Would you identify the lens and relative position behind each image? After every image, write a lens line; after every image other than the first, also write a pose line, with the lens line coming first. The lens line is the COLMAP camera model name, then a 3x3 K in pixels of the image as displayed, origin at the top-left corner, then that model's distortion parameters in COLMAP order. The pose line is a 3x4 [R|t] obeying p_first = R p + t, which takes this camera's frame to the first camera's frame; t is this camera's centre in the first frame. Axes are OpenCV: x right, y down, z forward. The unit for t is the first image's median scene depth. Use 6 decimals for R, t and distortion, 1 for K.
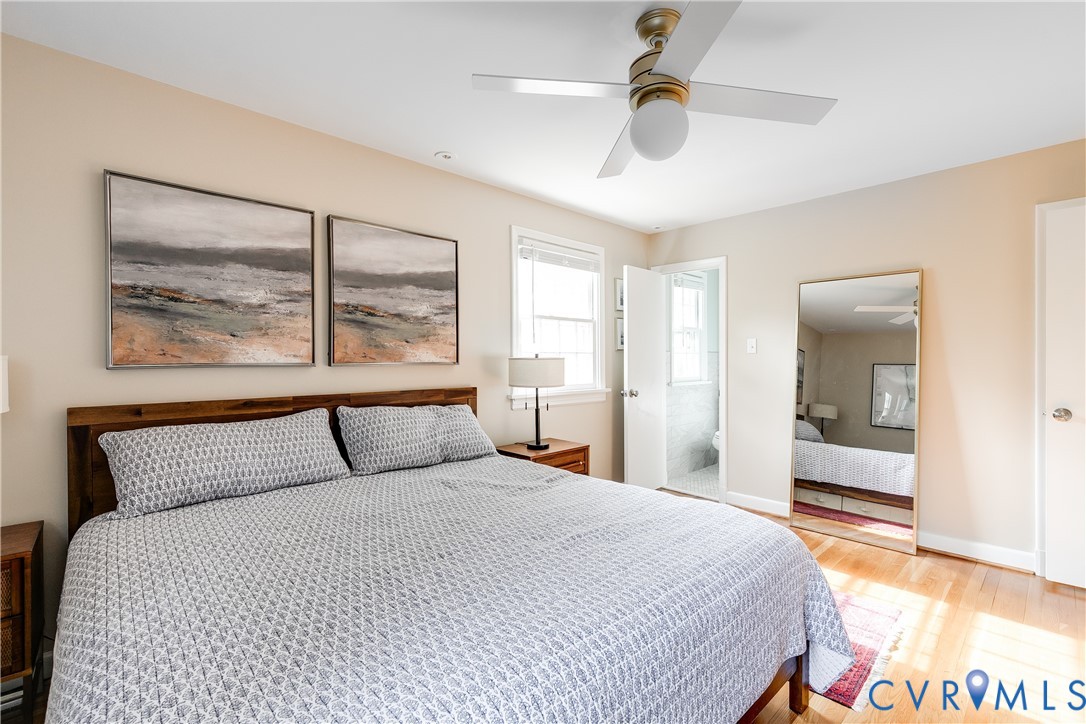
lens RADIAL K [[495.9, 0, 549.3], [0, 495.9, 365.1], [0, 0, 1]] dist [0.007925, -0.001223]
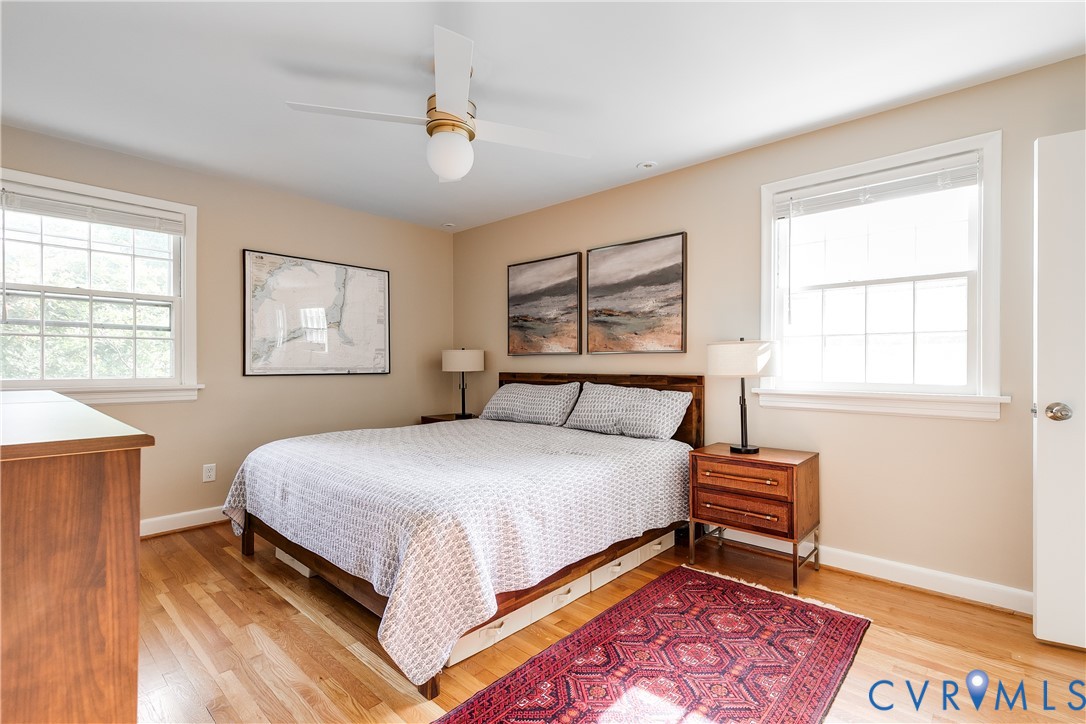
lens RADIAL K [[495.9, 0, 549.3], [0, 495.9, 365.1], [0, 0, 1]] dist [0.007925, -0.001223]
pose [[0.054085, 0.013668, -0.998443, 0.938356], [-0.004902, 0.999898, 0.013423, 0.014054], [0.998524, 0.004168, 0.054147, 0.752727]]
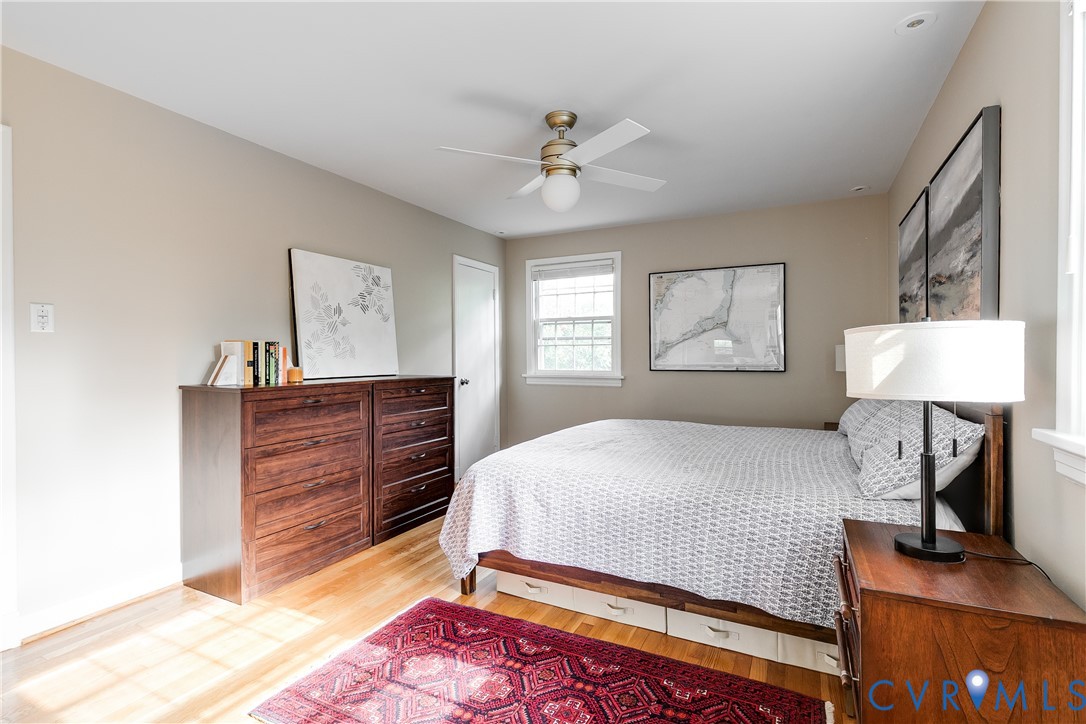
lens RADIAL K [[495.9, 0, 549.3], [0, 495.9, 365.1], [0, 0, 1]] dist [0.007925, -0.001223]
pose [[-0.943609, 0.019019, -0.330516, 0.478709], [0.011986, 0.999657, 0.023304, 0.001335], [0.330846, 0.018028, -0.943513, 1.515999]]
